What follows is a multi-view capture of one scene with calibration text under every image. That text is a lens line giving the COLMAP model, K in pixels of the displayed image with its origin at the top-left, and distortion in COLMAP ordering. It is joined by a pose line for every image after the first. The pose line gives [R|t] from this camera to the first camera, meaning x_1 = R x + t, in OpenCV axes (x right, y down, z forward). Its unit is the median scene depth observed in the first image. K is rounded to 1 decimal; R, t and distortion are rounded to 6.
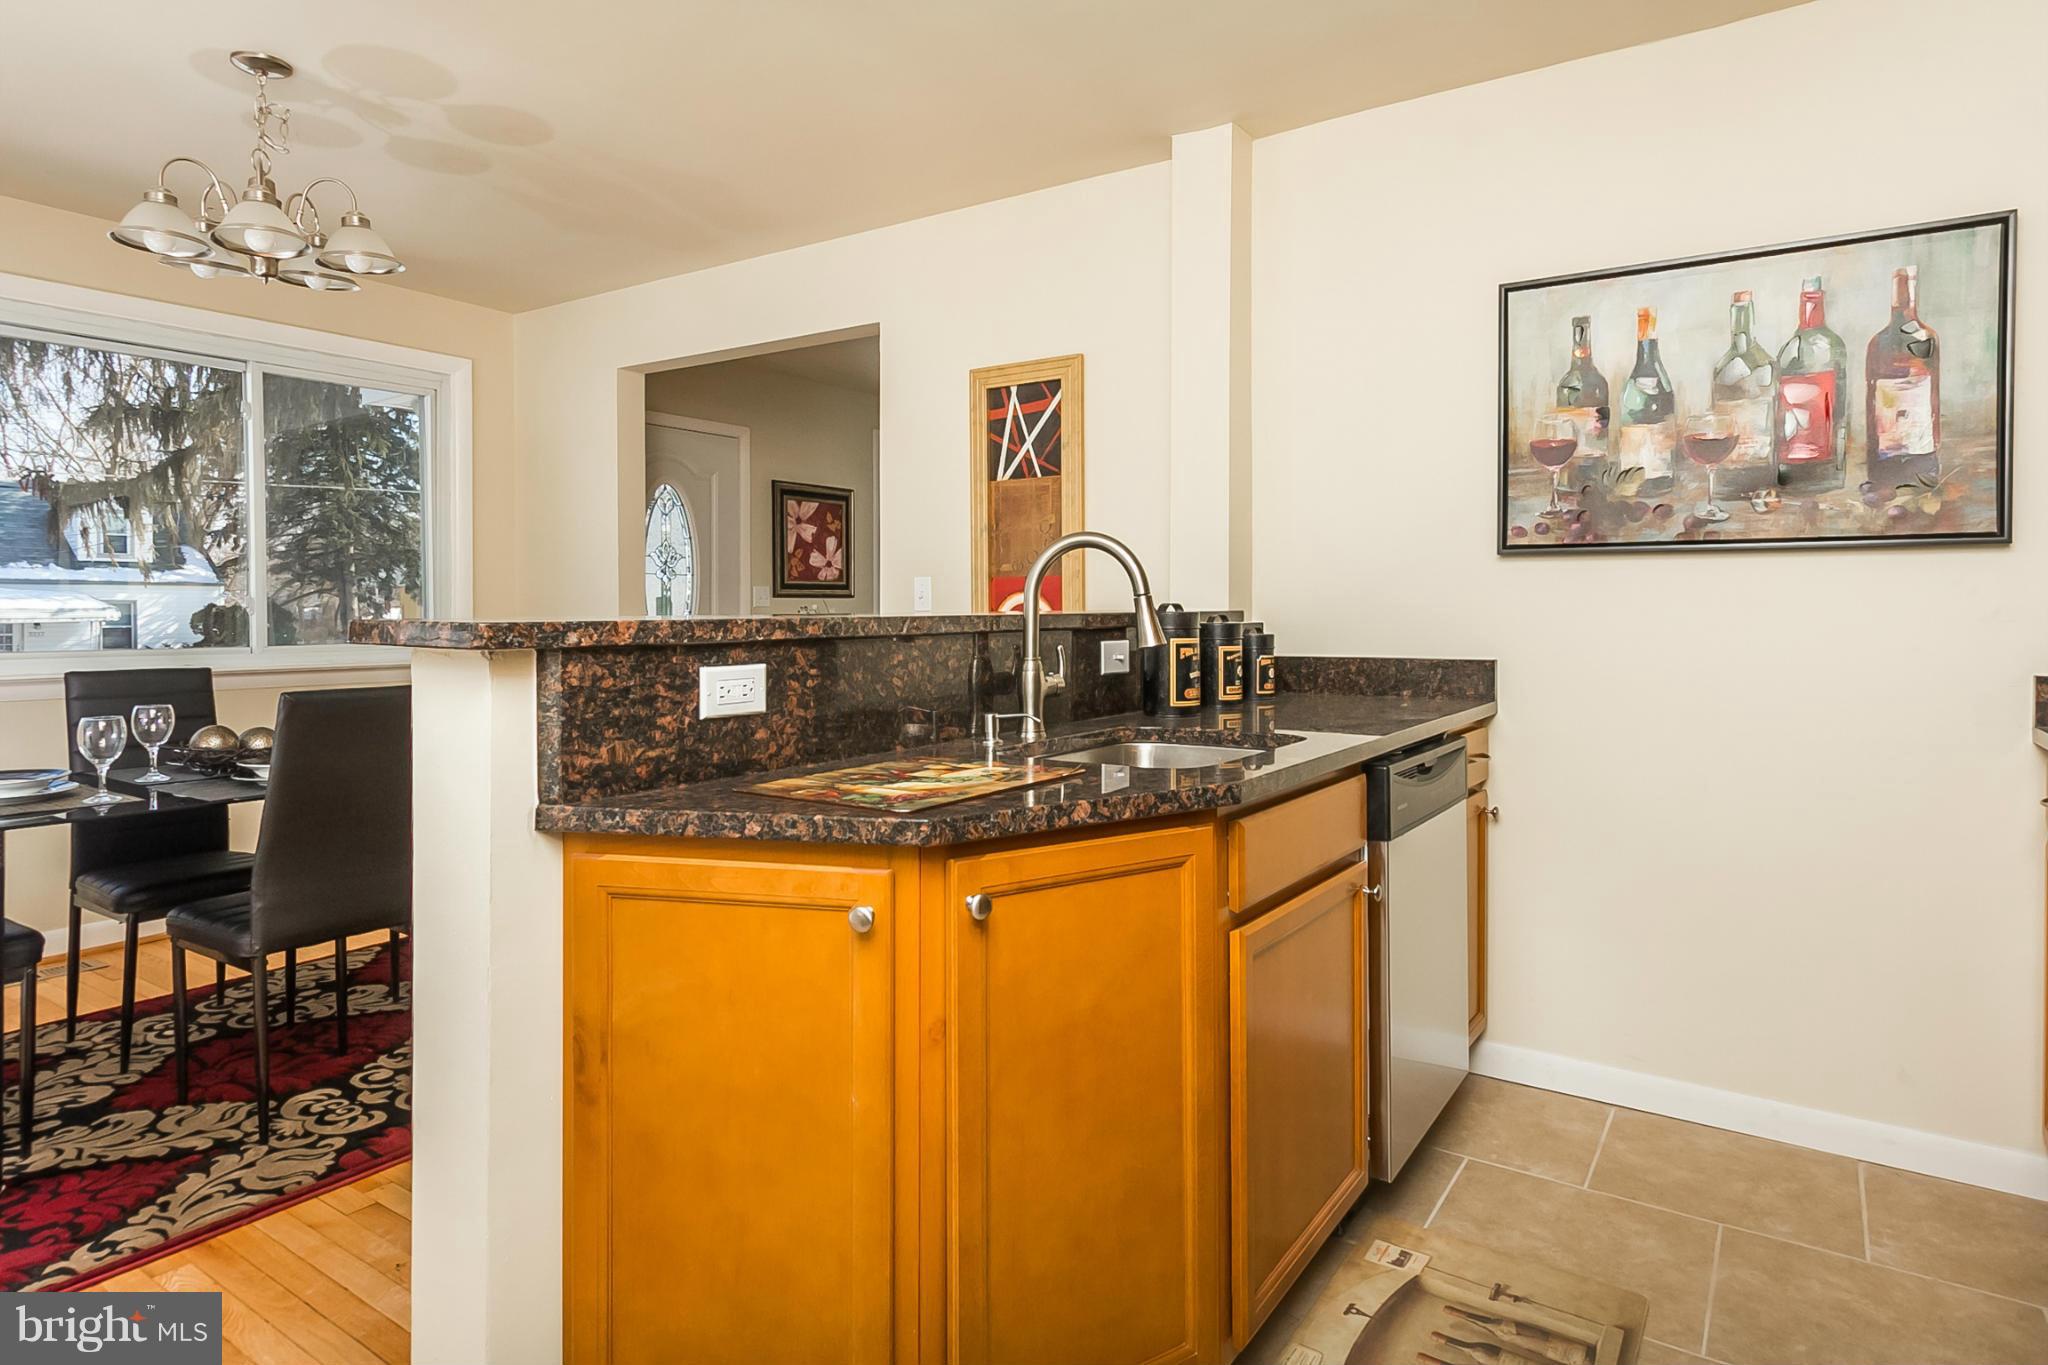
lens RADIAL K [[1130.2, 0, 1043.6], [0, 1130.2, 618.5], [0, 0, 1]] dist [-0.001577, -0.000901]
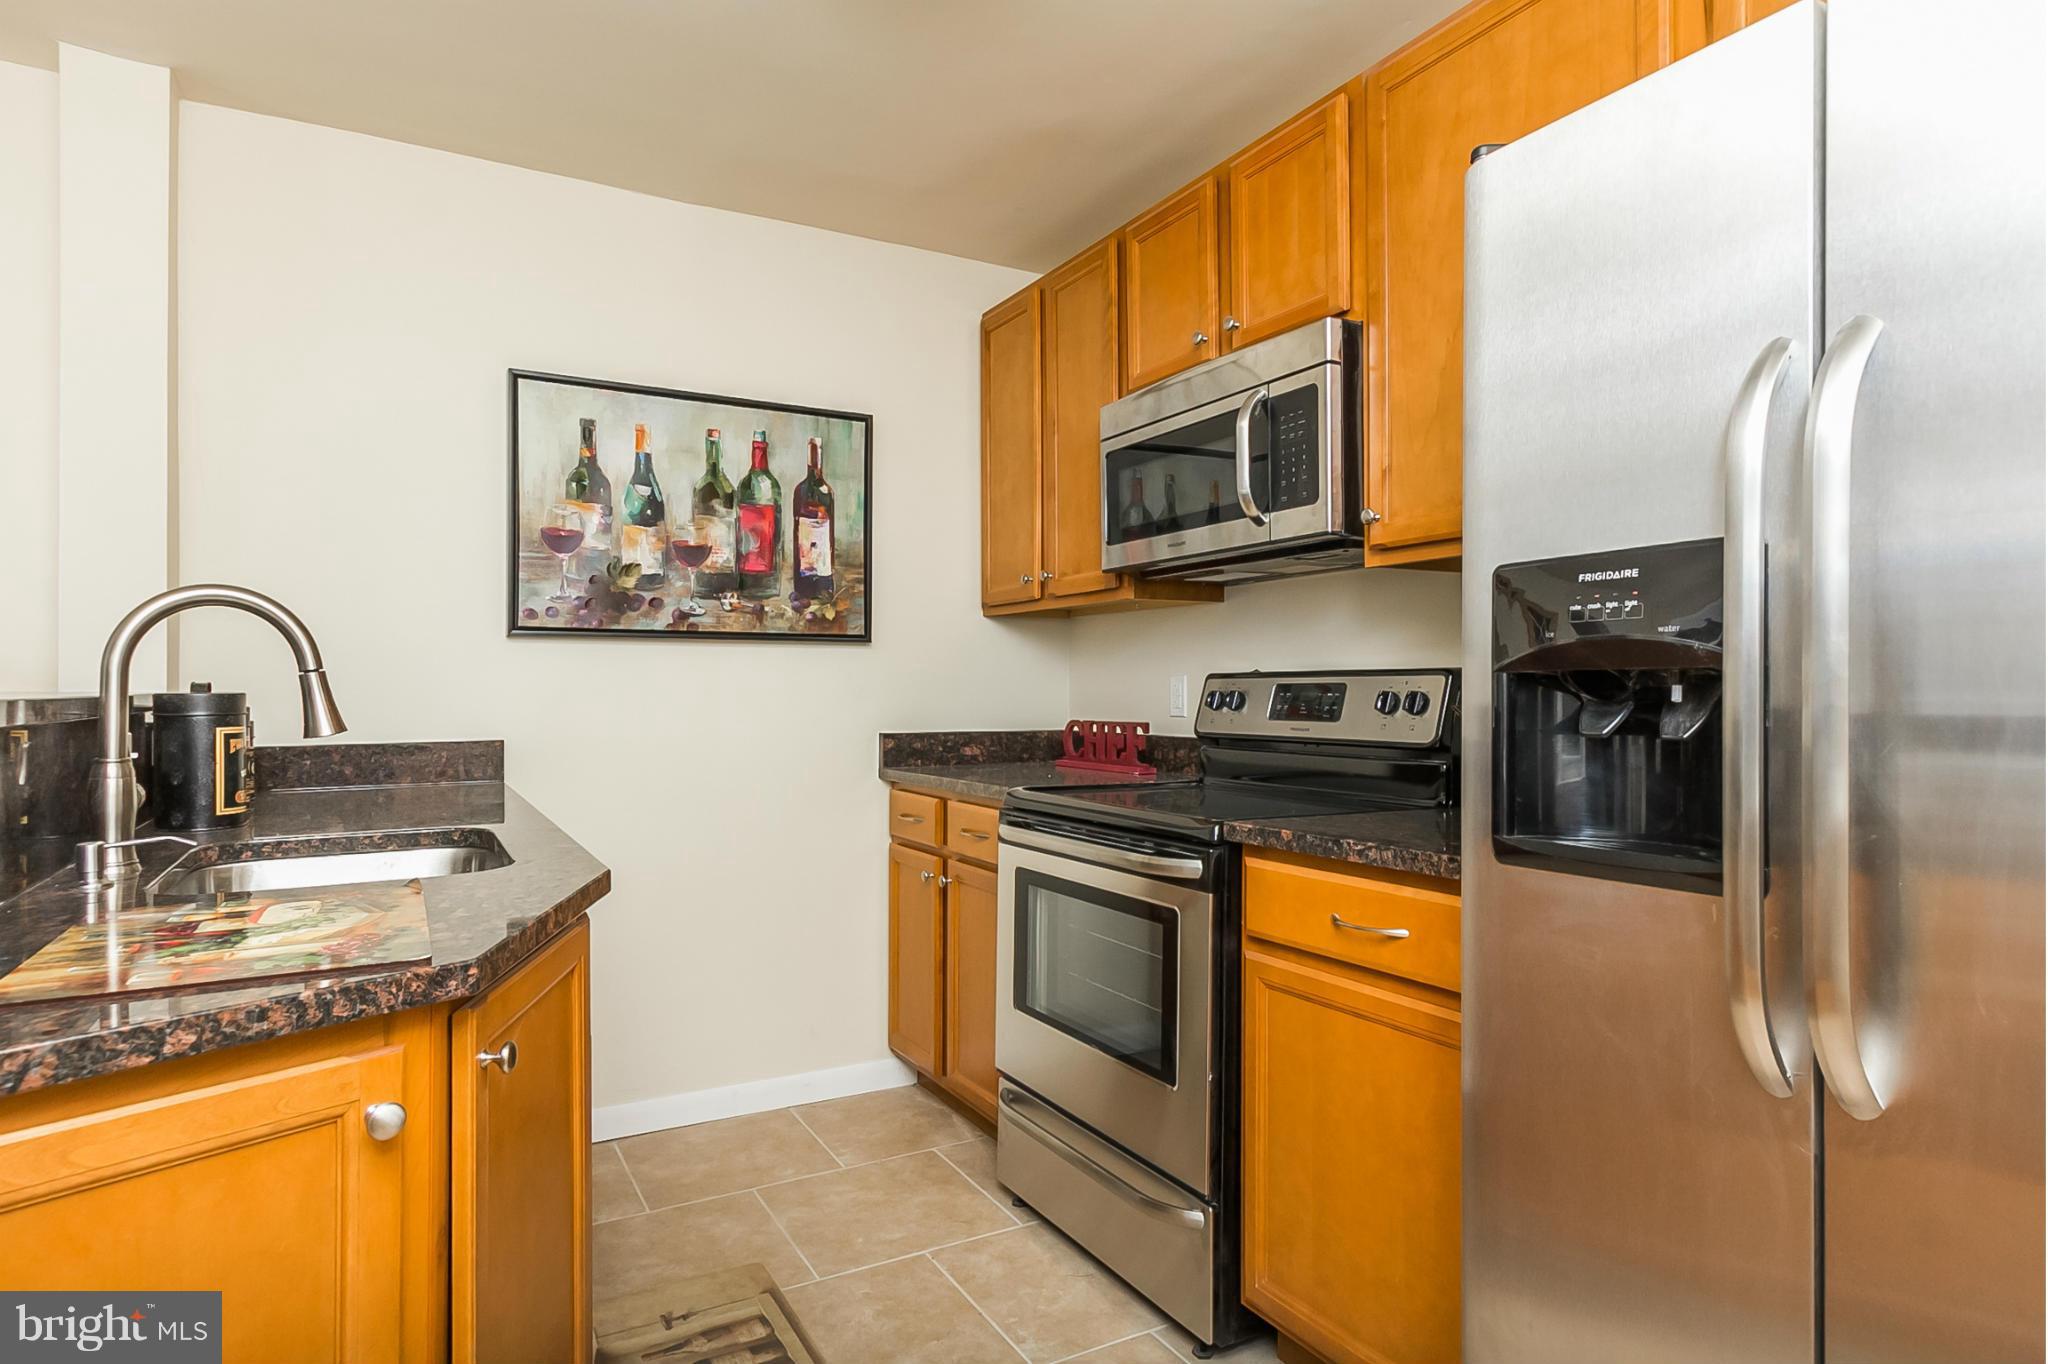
lens RADIAL K [[1120.1, 0, 995.5], [0, 1120.1, 684.9], [0, 0, 1]] dist [0.002721, 0.000029]
pose [[0.460719, 0.001777, 0.887544, -0.311143], [0.012096, 0.999893, -0.008281, 0.001553], [-0.887464, 0.014551, 0.460648, 0.169499]]
